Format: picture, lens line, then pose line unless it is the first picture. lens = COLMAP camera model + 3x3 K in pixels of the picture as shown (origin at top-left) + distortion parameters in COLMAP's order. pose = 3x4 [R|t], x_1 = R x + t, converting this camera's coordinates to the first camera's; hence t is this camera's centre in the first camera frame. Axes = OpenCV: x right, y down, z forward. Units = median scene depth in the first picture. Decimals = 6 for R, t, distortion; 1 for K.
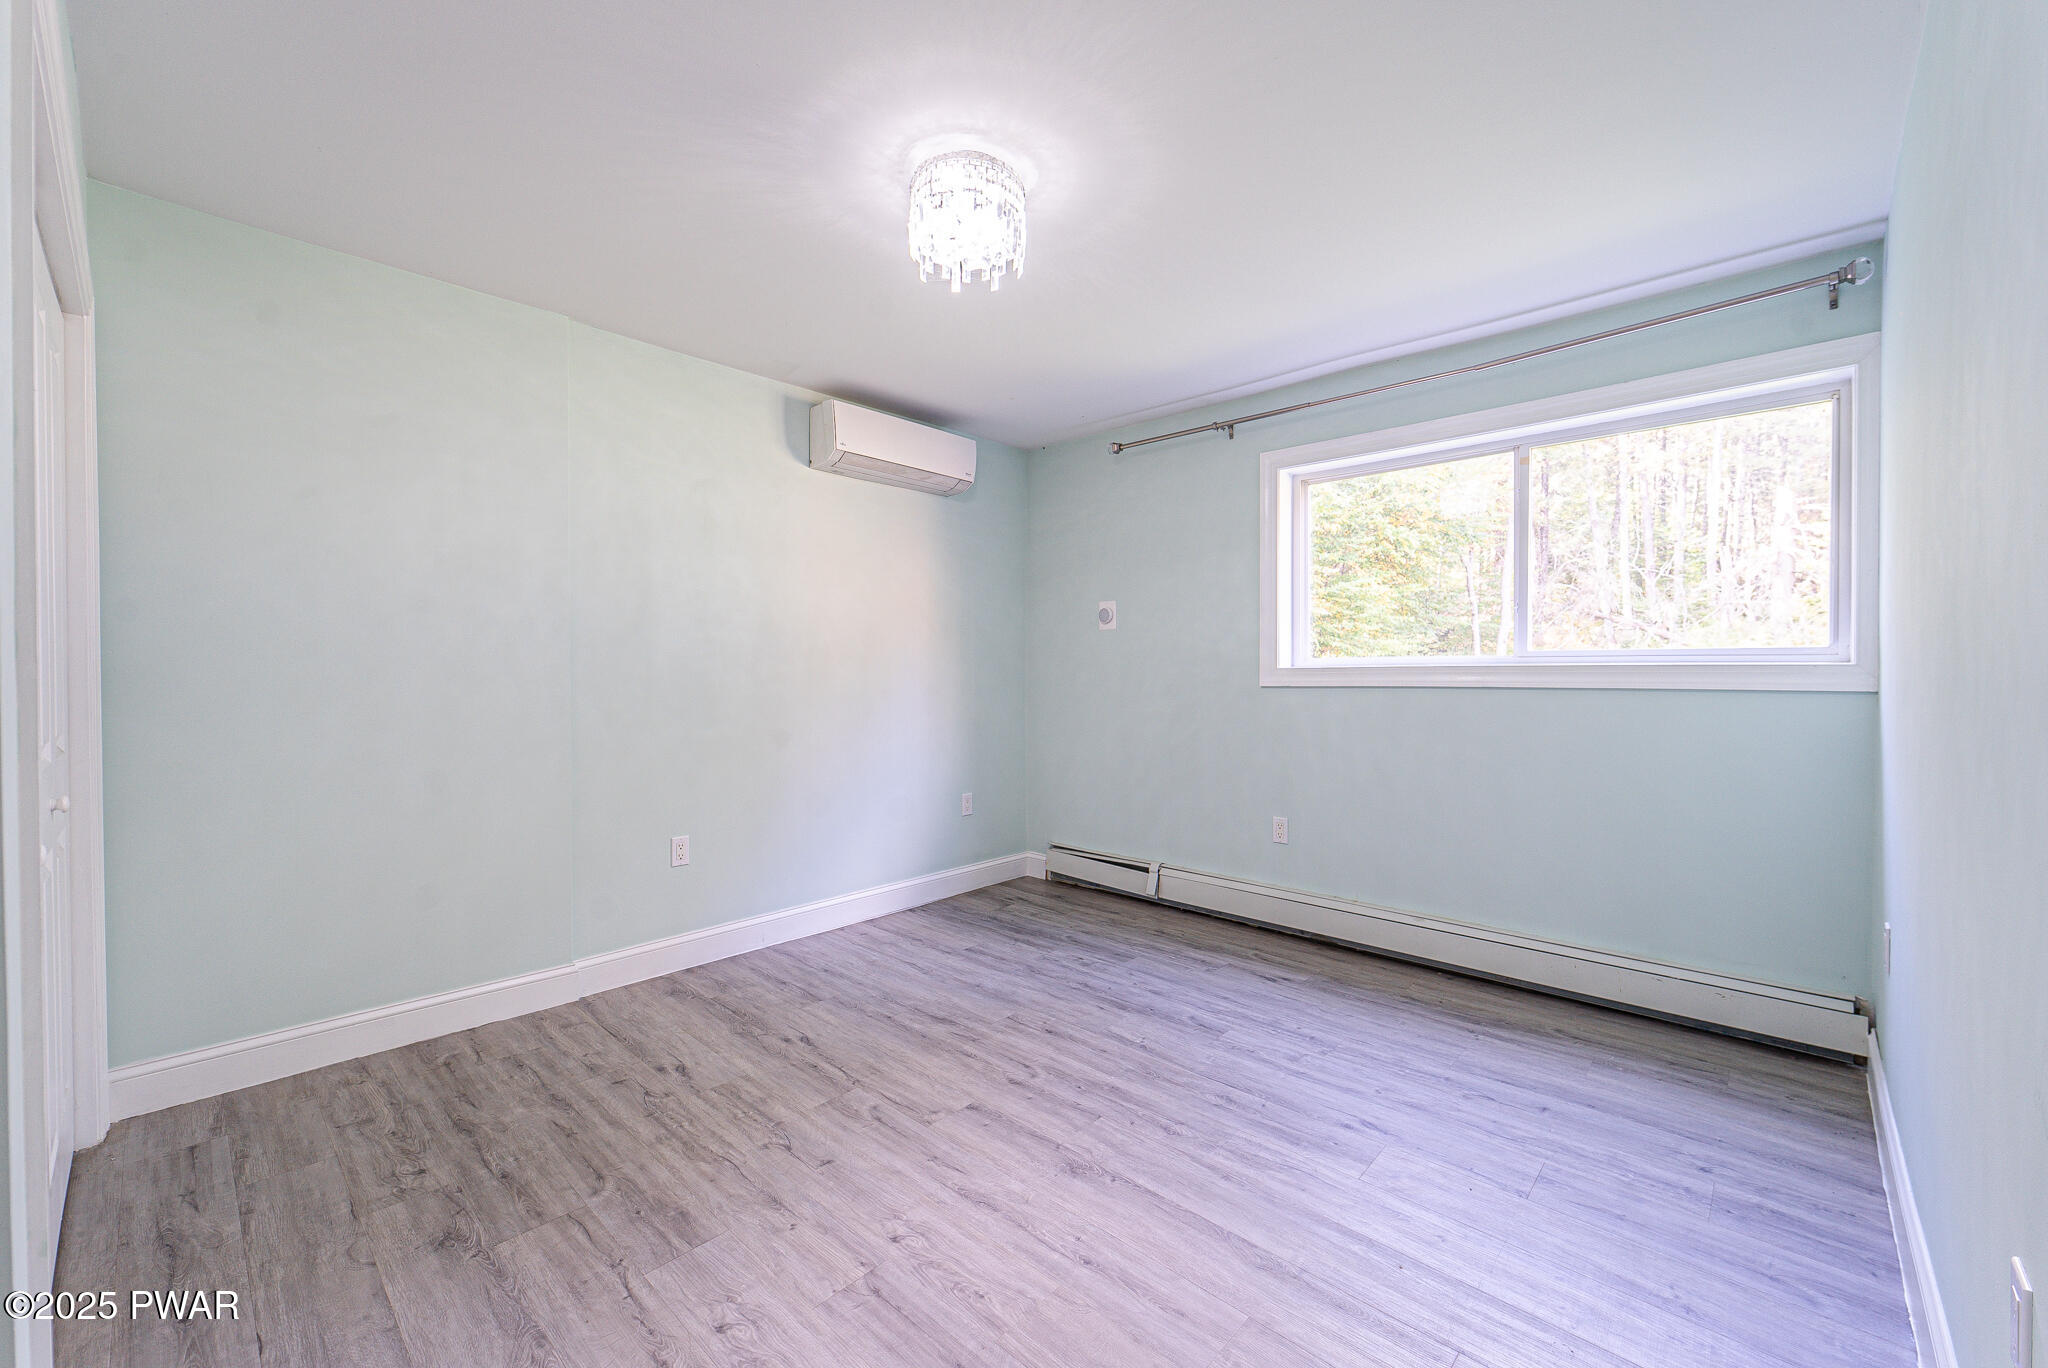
lens RADIAL K [[816.5, 0, 1024.4], [0, 816.5, 678.8], [0, 0, 1]] dist [-0.004683, -0.000719]
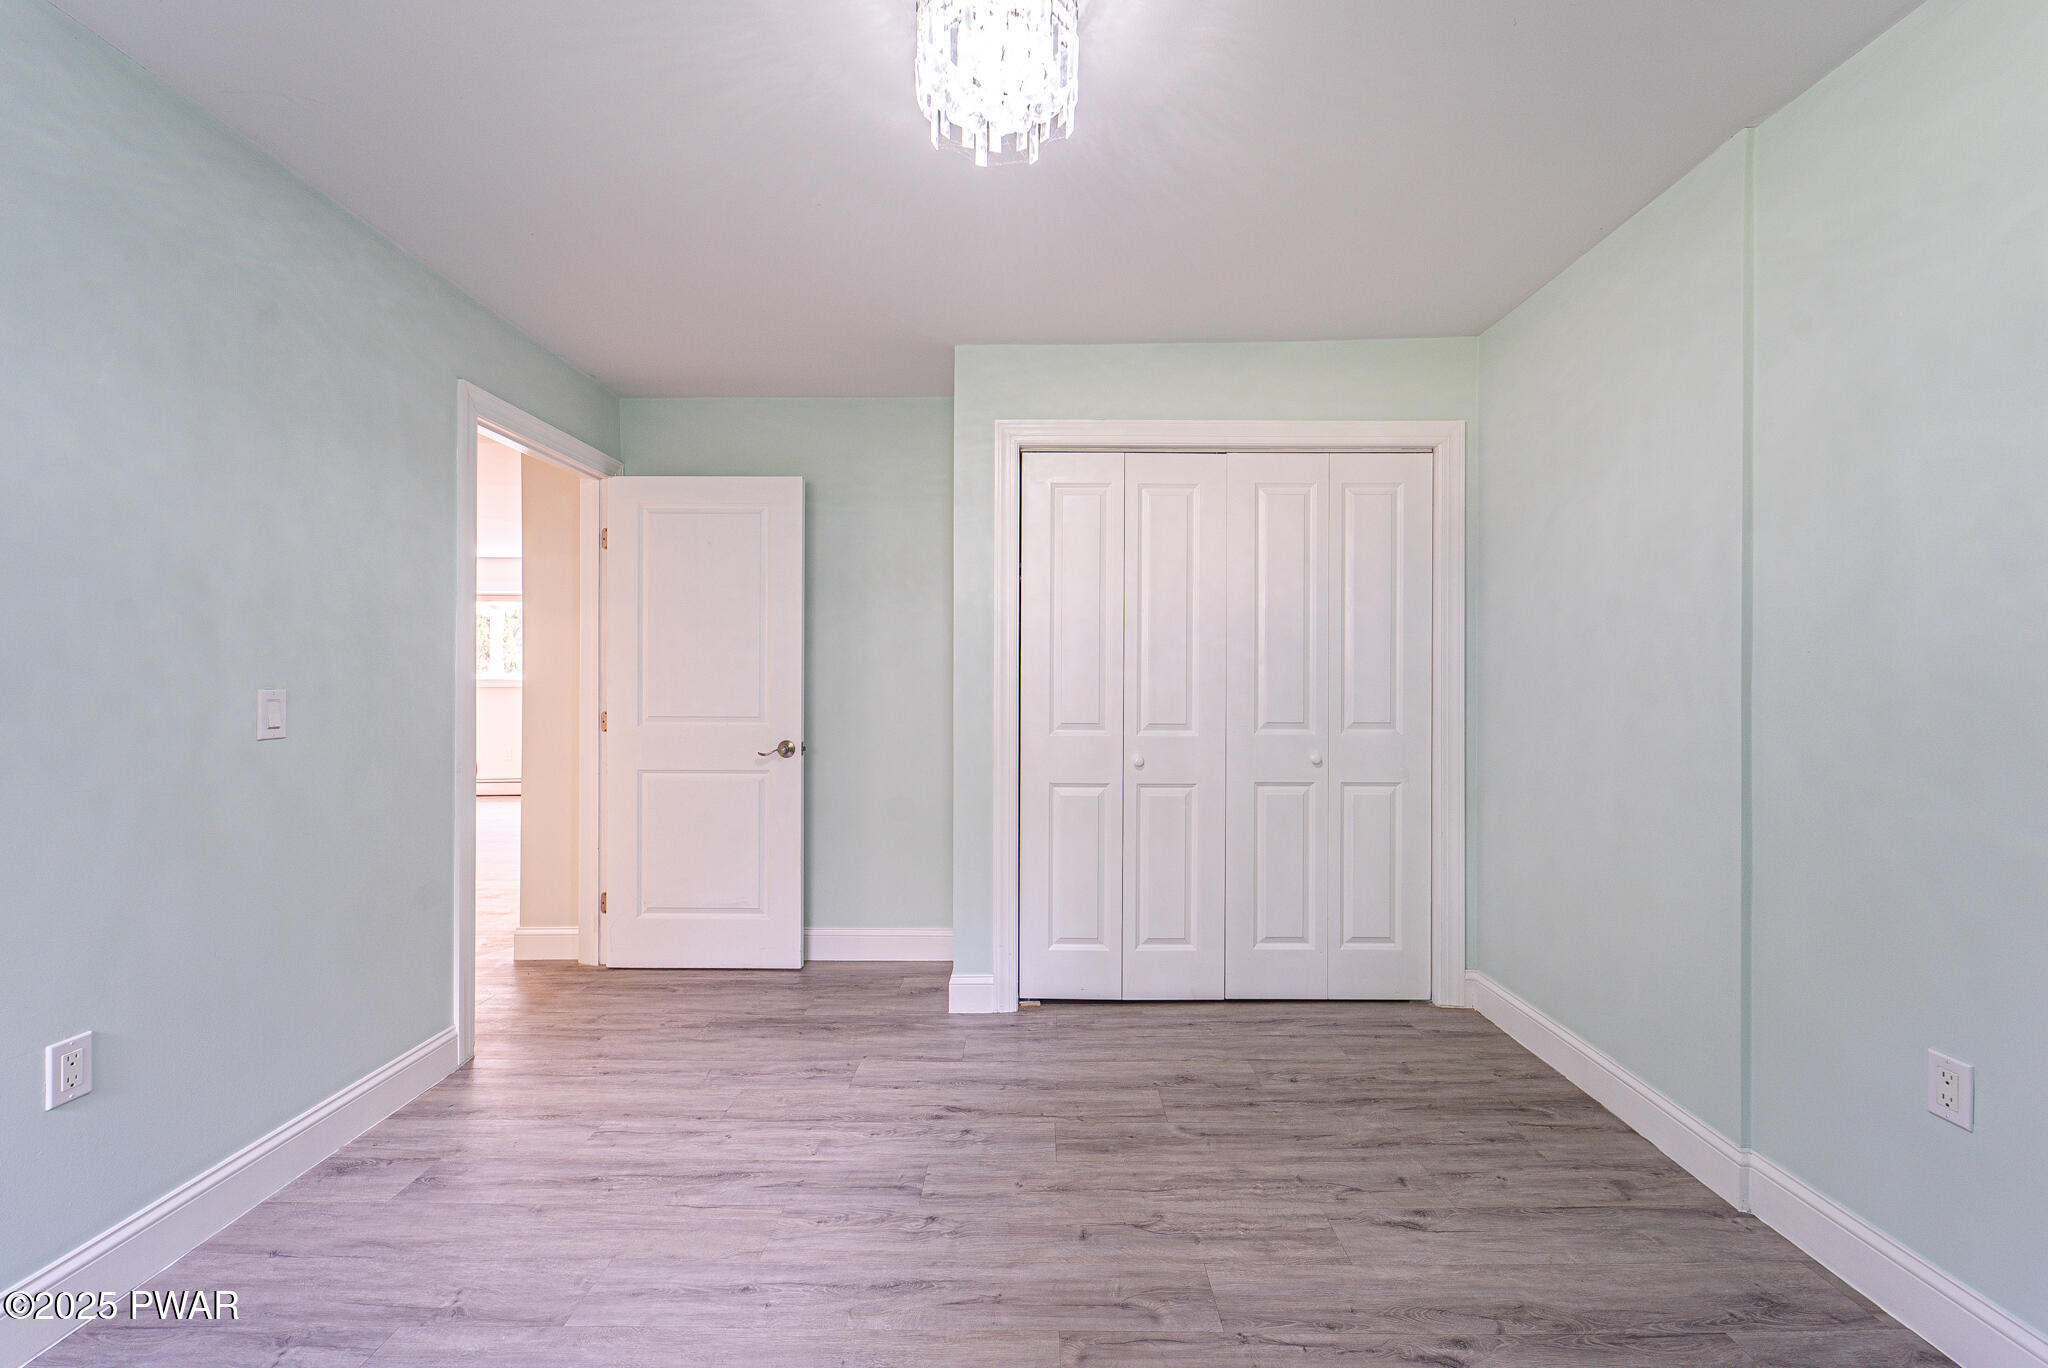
lens RADIAL K [[816.5, 0, 1025.9], [0, 816.5, 681.3], [0, 0, 1]] dist [-0.004683, -0.000719]
pose [[-0.734624, 0.001186, -0.678474, 0.399438], [-0.005989, 0.999948, 0.008233, -0.018254], [0.678448, 0.010111, -0.734579, 1.576531]]
